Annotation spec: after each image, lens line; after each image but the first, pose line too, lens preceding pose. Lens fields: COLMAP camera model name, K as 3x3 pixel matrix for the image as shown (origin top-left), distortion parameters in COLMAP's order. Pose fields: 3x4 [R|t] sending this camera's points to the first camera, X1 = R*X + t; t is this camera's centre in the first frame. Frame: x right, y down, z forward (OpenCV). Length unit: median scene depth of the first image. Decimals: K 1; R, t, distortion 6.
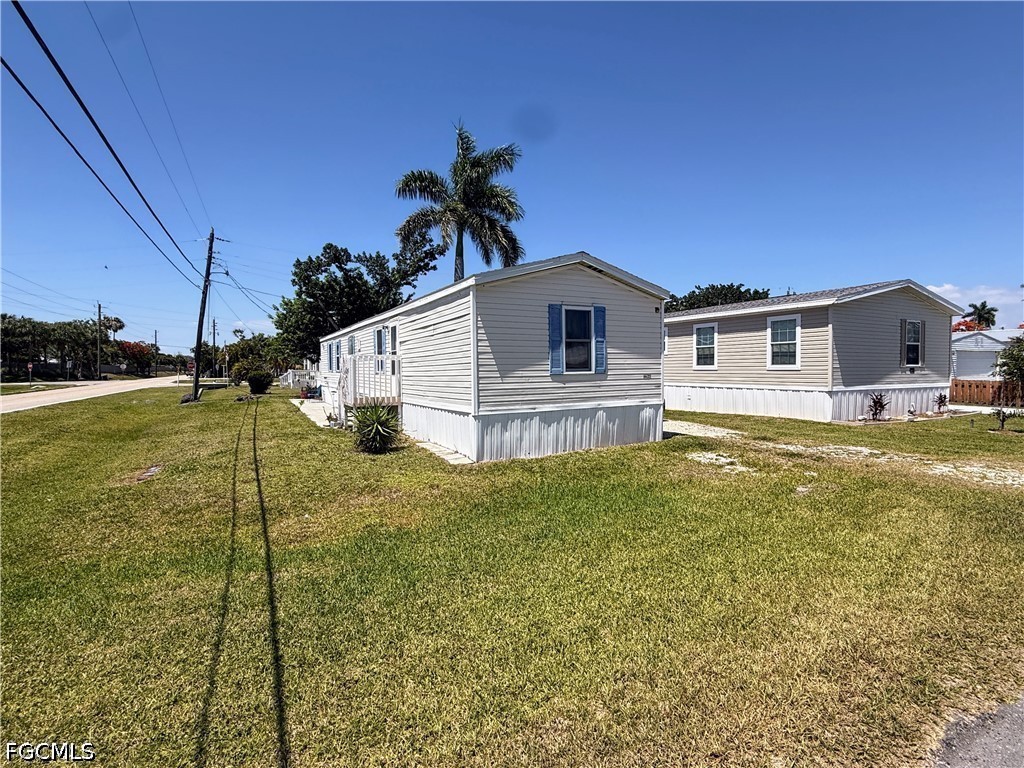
lens RADIAL K [[483.9, 0, 516.8], [0, 483.9, 390.0], [0, 0, 1]] dist [0.013751, -0.000309]
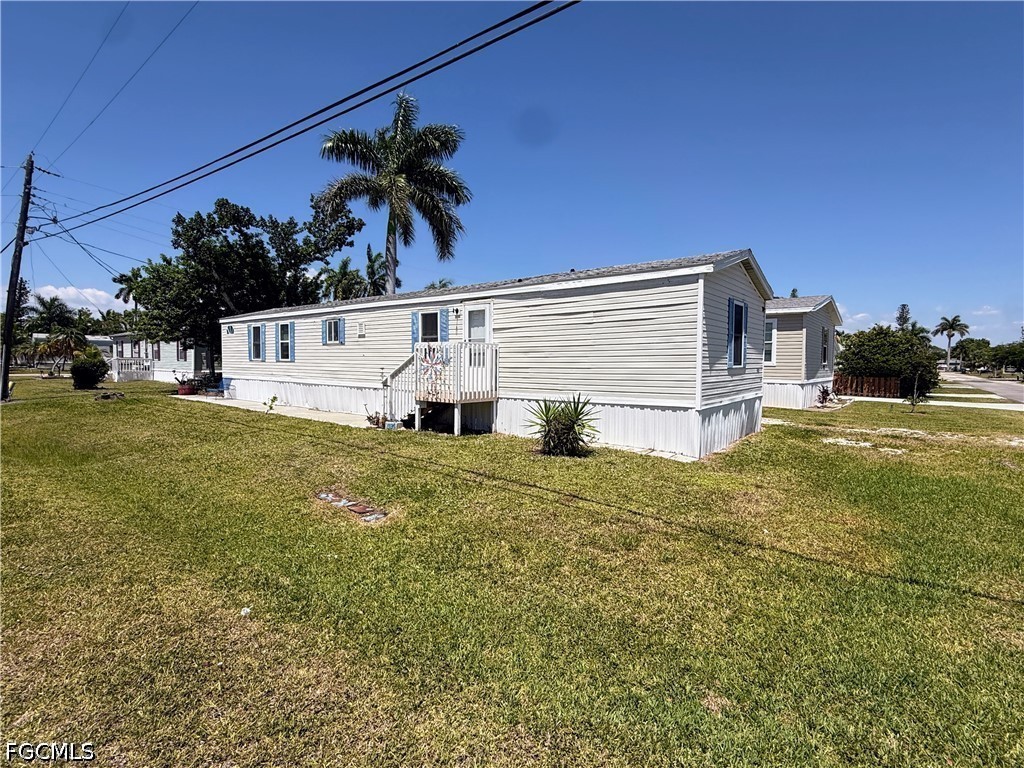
lens RADIAL K [[483.9, 0, 513.1], [0, 483.9, 376.9], [0, 0, 1]] dist [0.013751, -0.000309]
pose [[0.924396, 0.003650, 0.381416, -0.259599], [0.001220, 0.999921, -0.012527, -0.000497], [-0.381432, 0.012045, 0.924319, 0.087363]]
